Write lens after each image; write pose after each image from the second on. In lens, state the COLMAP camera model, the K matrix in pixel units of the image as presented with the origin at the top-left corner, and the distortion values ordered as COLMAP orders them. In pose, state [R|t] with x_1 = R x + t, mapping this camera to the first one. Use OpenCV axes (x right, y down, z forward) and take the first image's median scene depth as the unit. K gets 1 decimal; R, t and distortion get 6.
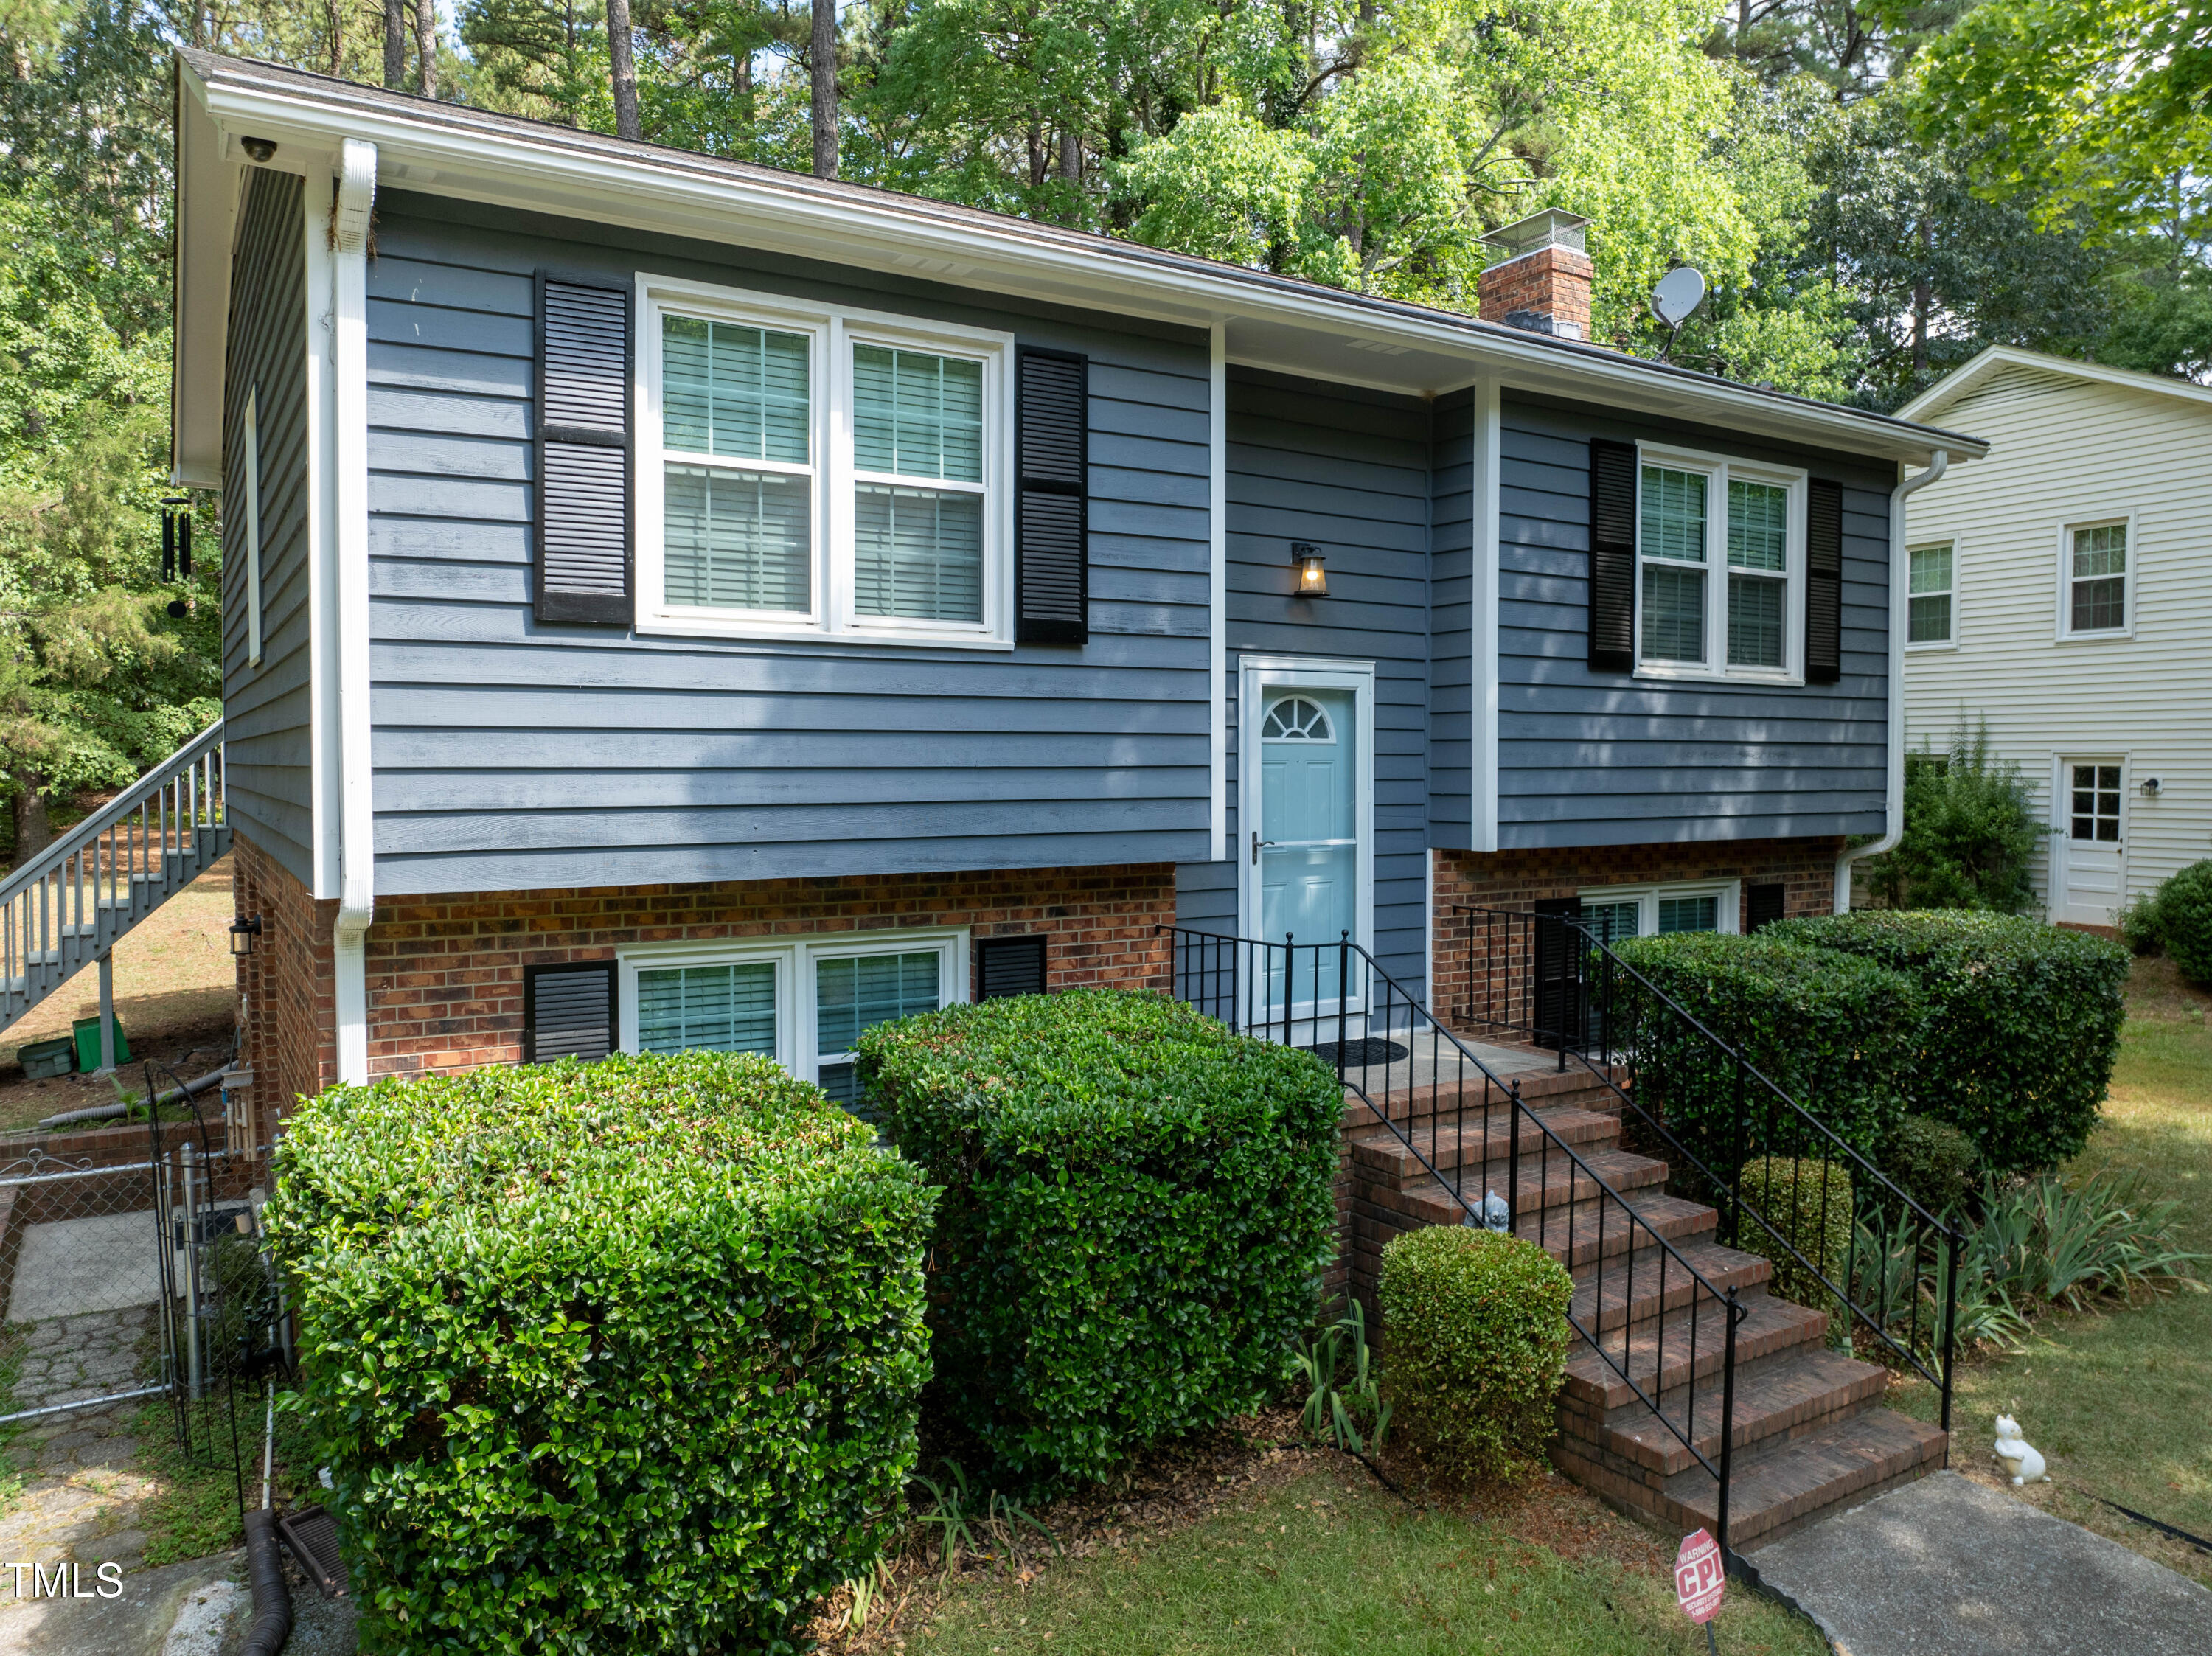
lens RADIAL K [[1553.5, 0, 1106.0], [0, 1553.5, 828.0], [0, 0, 1]] dist [-0.030915, 0.000513]
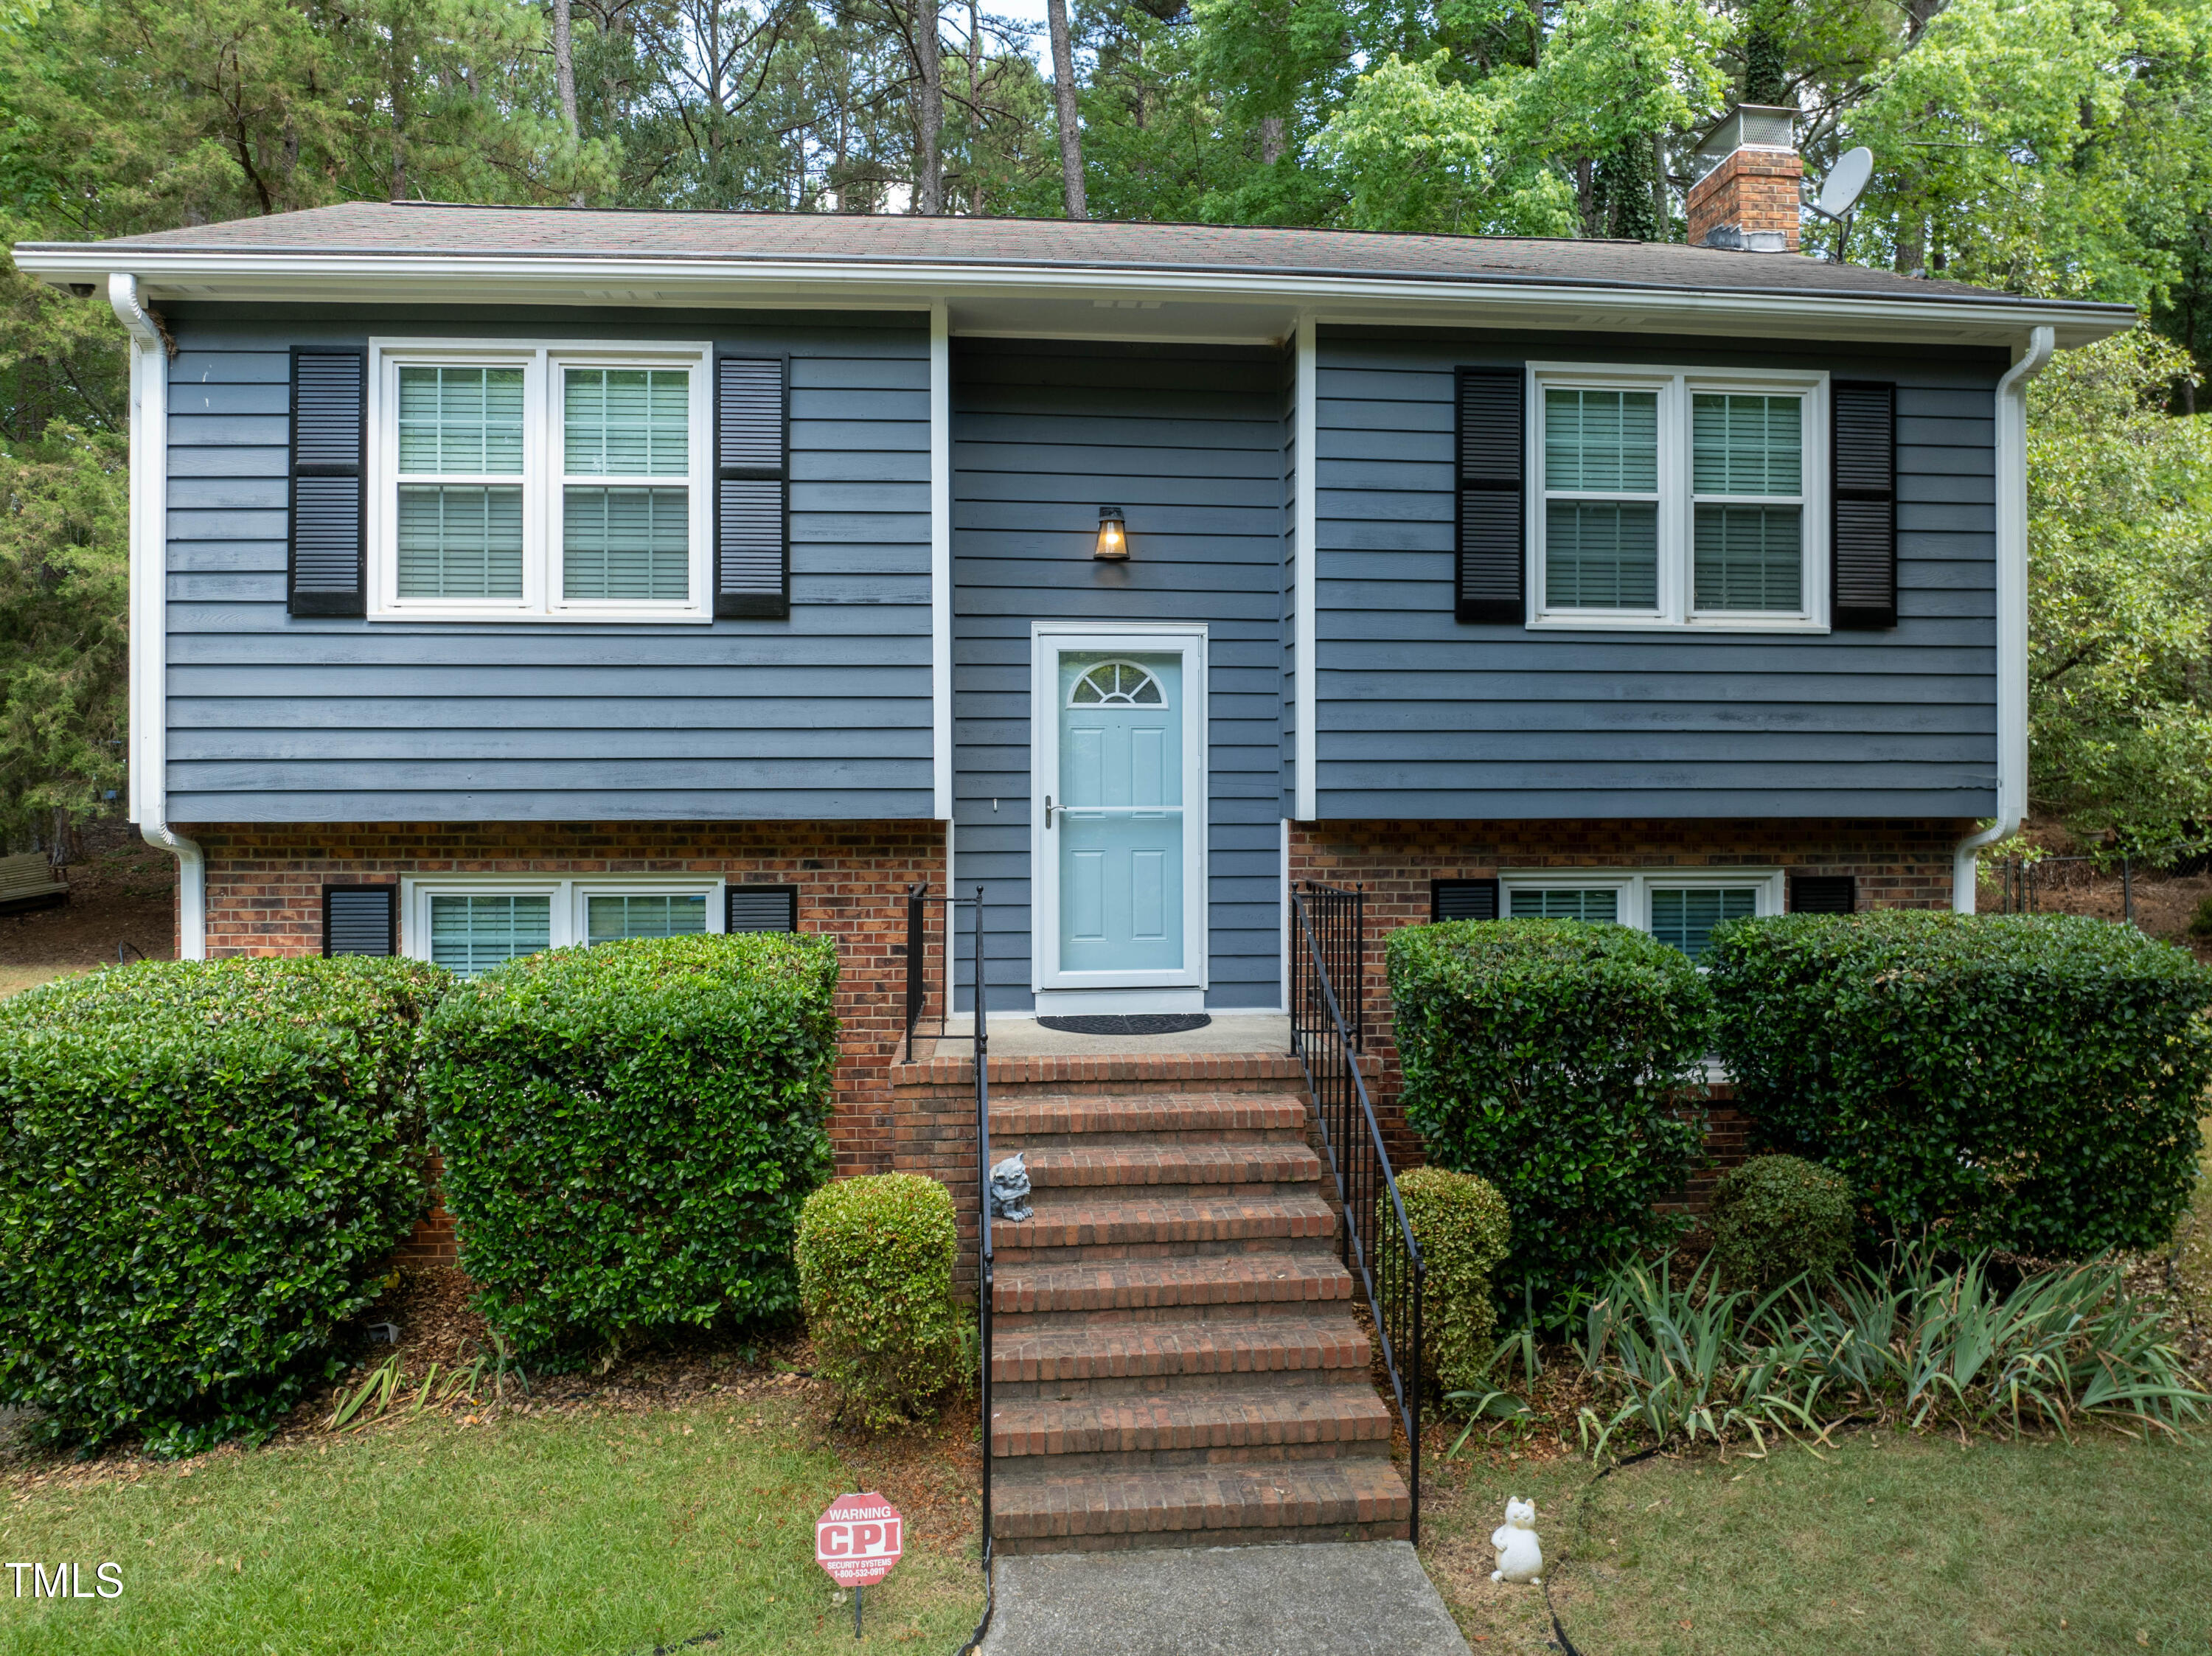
lens RADIAL K [[1558.6, 0, 1103.9], [0, 1558.6, 781.4], [0, 0, 1]] dist [-0.031238, -0.004150]
pose [[0.889957, 0.001993, -0.456040, 0.668540], [-0.018684, 0.999310, -0.032095, 0.028183], [0.455661, 0.037084, 0.889380, 0.134034]]
